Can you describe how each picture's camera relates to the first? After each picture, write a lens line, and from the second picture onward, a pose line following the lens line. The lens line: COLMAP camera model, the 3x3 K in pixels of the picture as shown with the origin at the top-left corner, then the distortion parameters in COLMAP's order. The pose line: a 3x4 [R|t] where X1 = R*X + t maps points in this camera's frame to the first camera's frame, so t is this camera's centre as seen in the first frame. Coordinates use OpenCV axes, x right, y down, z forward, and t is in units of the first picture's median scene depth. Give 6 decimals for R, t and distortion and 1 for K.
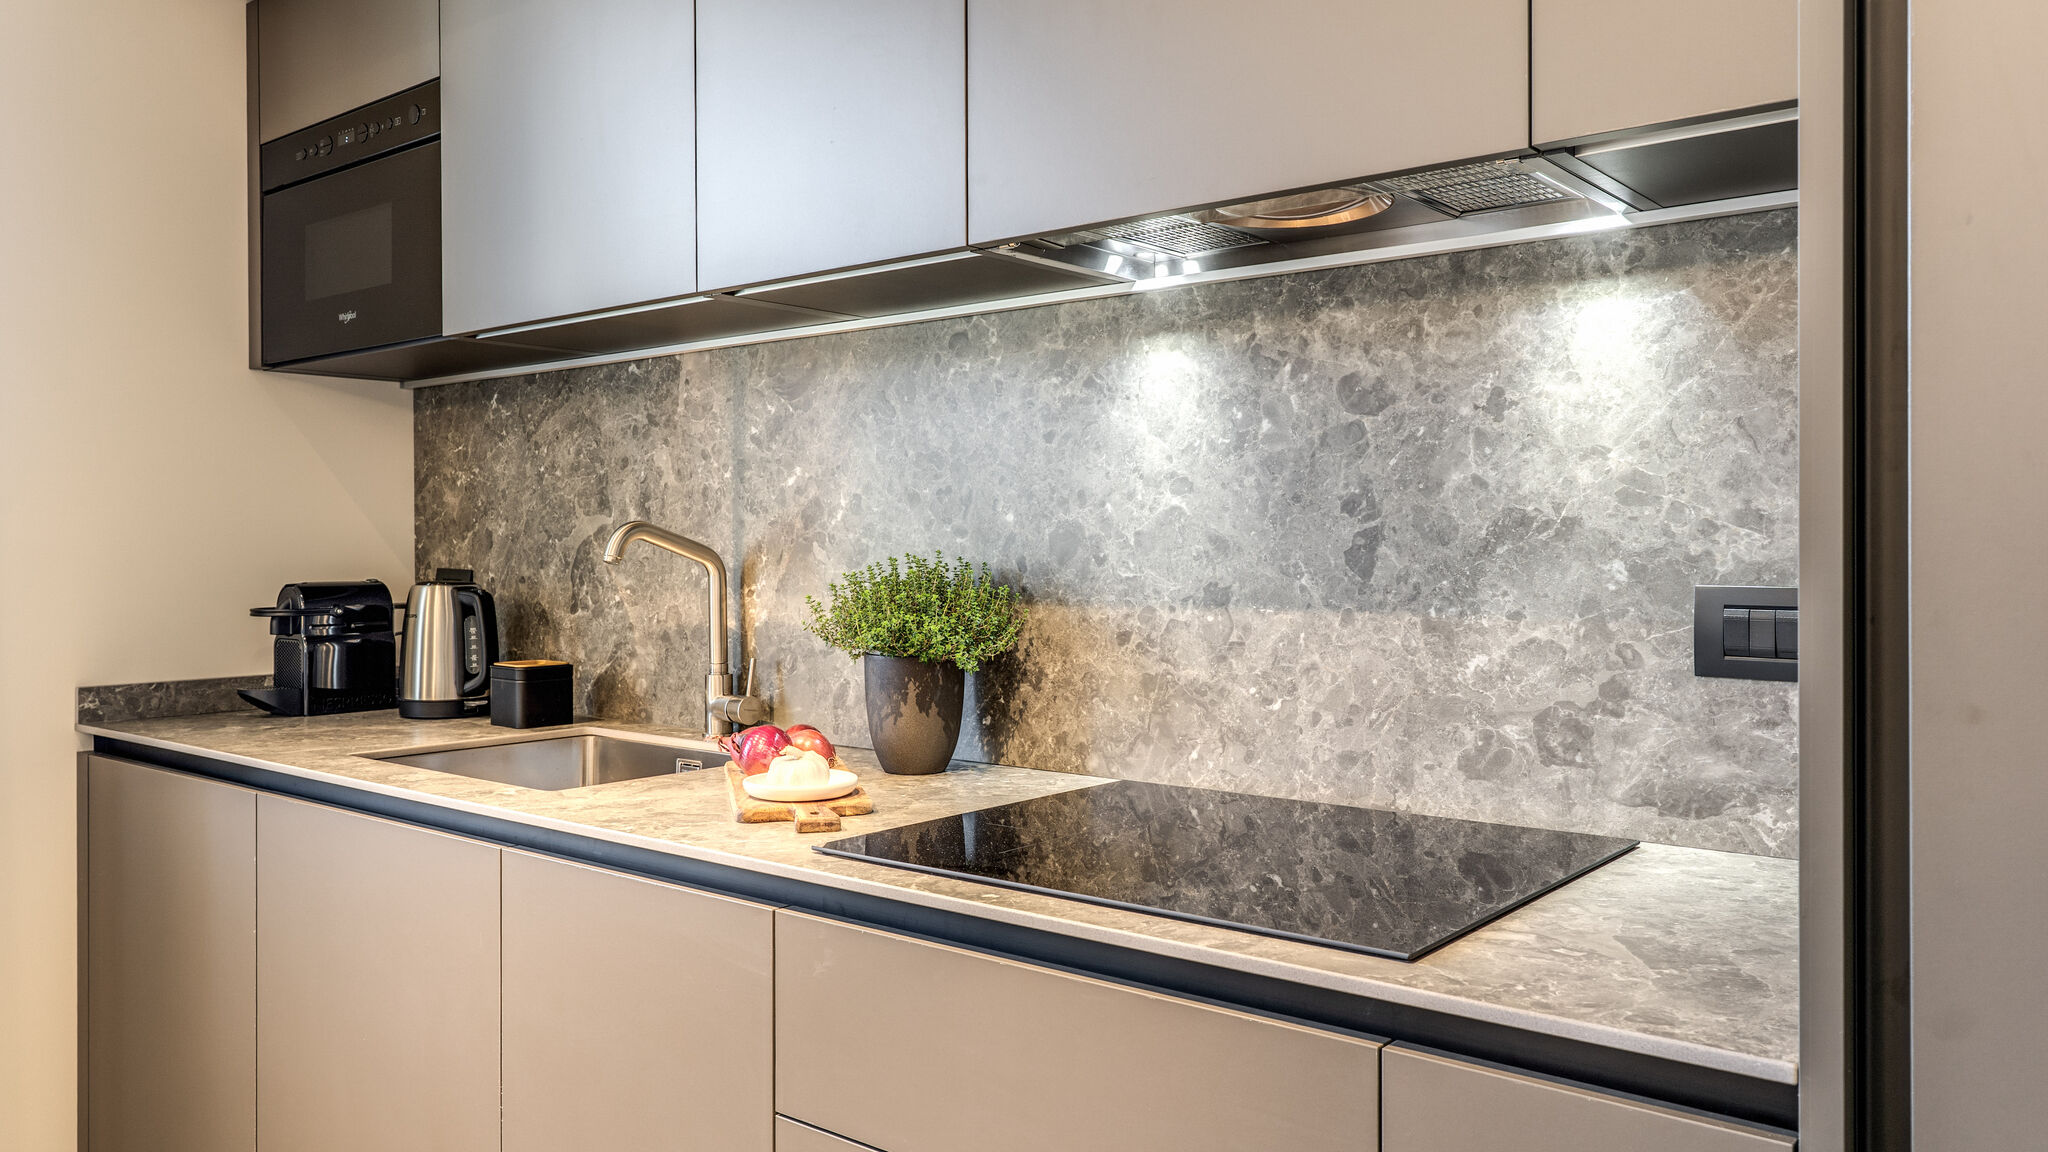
lens RADIAL K [[1492.8, 0, 1026.4], [0, 1492.8, 545.6], [0, 0, 1]] dist [0.002554, 0.000855]
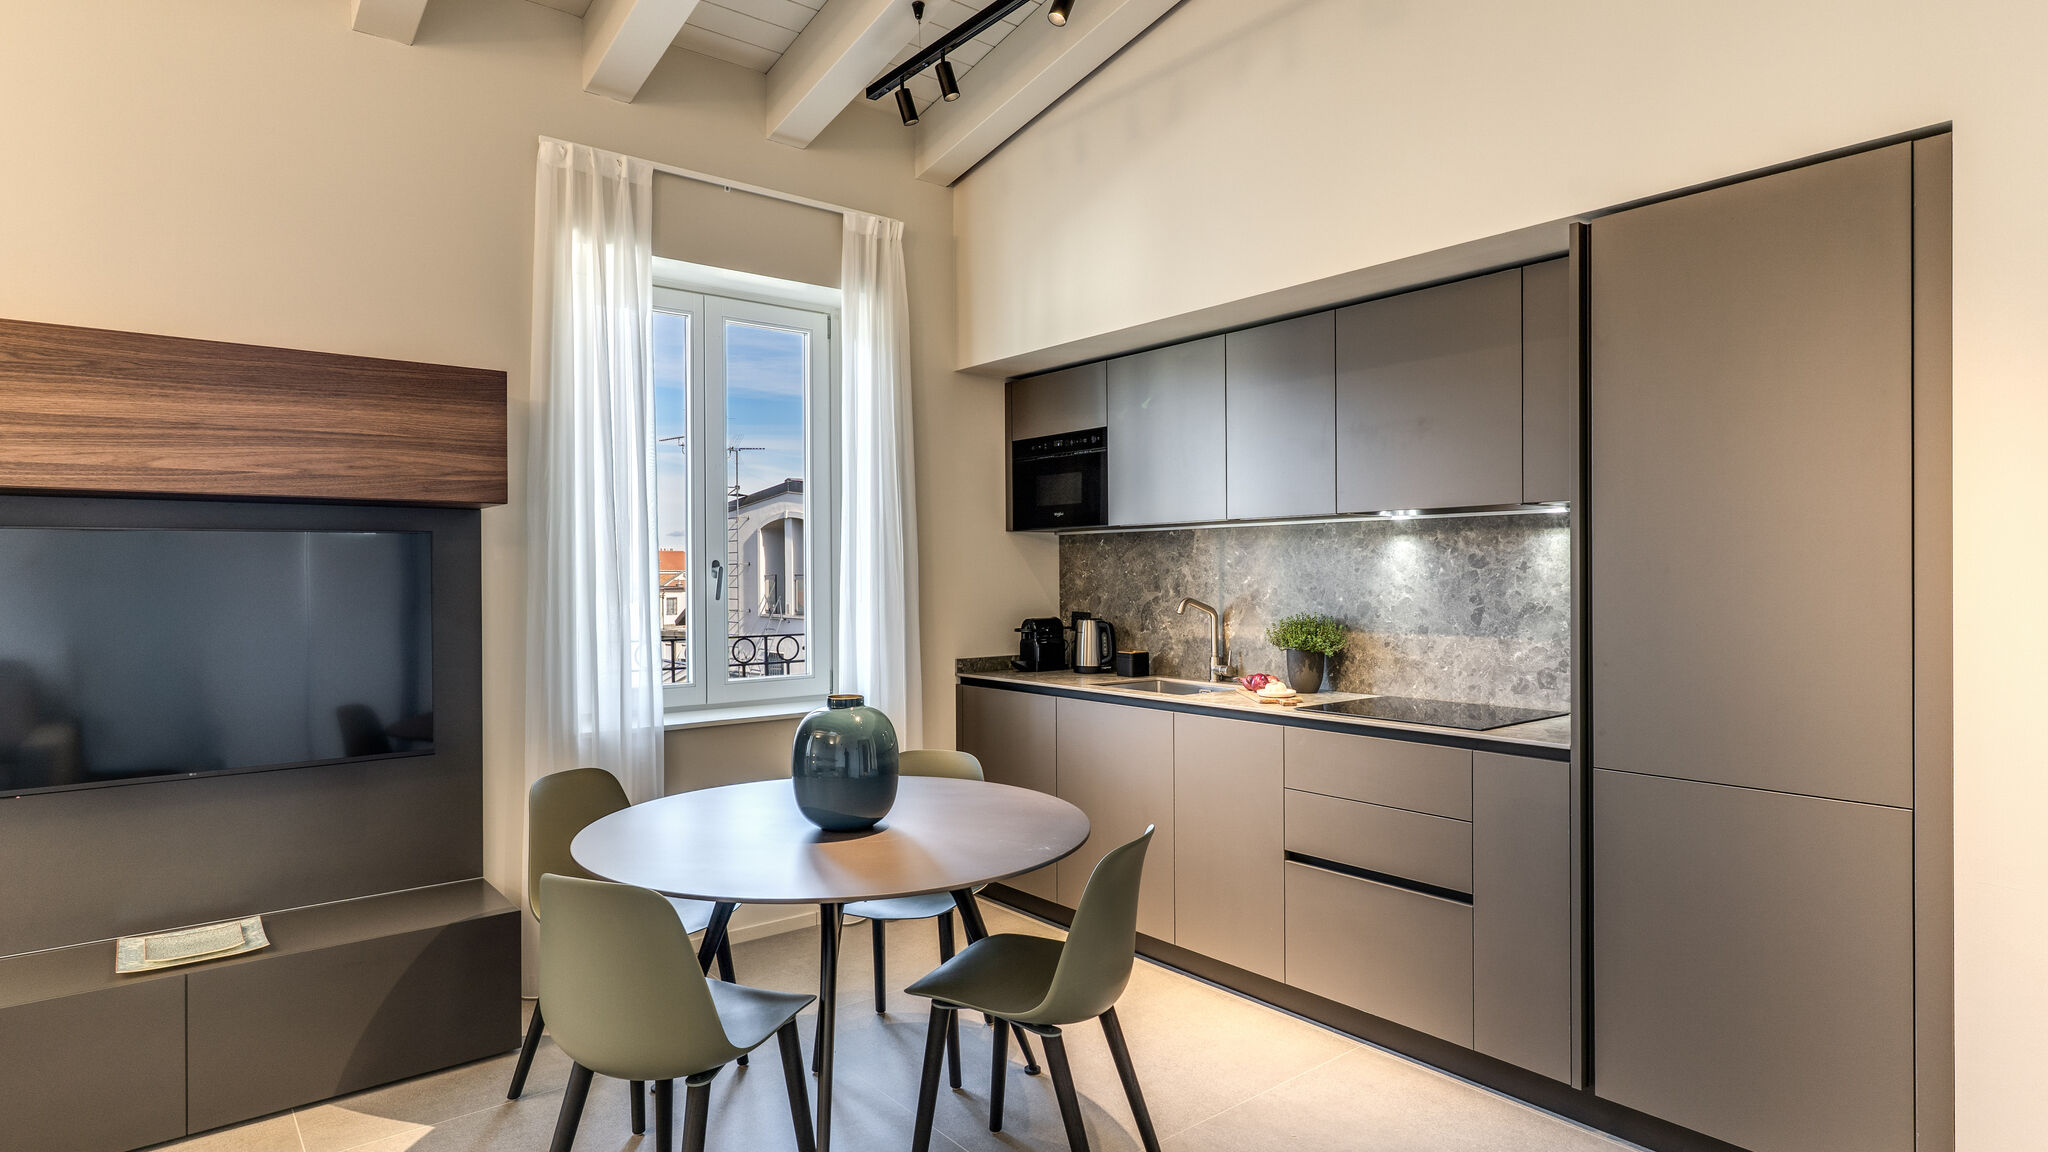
lens RADIAL K [[1099.3, 0, 1024.0], [0, 1099.3, 576.0], [0, 0, 1]] dist [0.002595, 0.000216]
pose [[0.979320, -0.002149, -0.202307, -0.176929], [0.002882, 0.999990, 0.003328, -0.071891], [0.202298, -0.003842, 0.979317, -1.100954]]
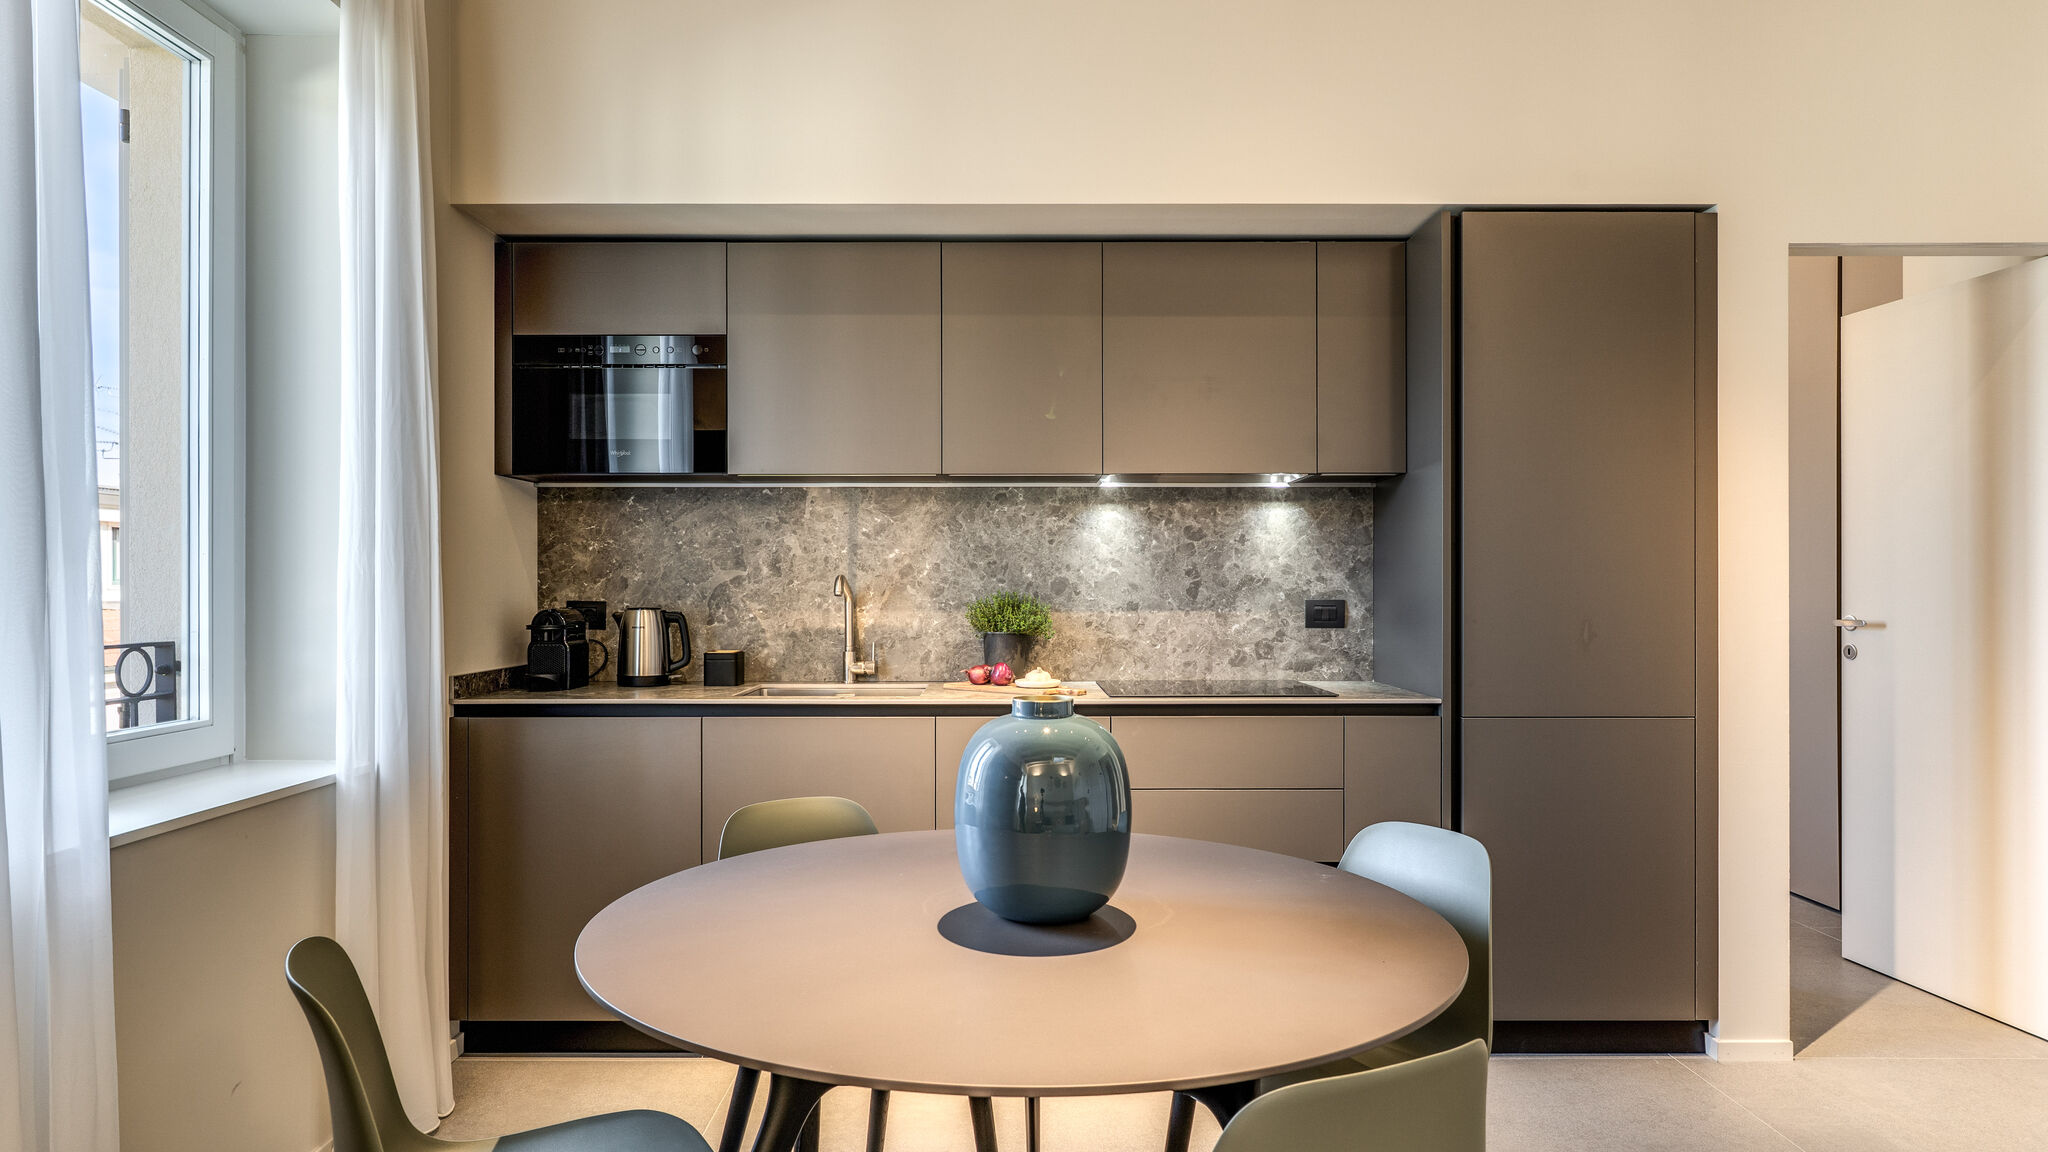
lens RADIAL K [[1209.7, 0, 1024.0], [0, 1209.7, 576.0], [0, 0, 1]] dist [-0.002336, -0.000328]
pose [[0.772225, 0.007379, 0.635307, -1.280388], [-0.000989, 0.999945, -0.010411, 0.002427], [-0.635349, 0.007411, 0.772190, -0.482447]]
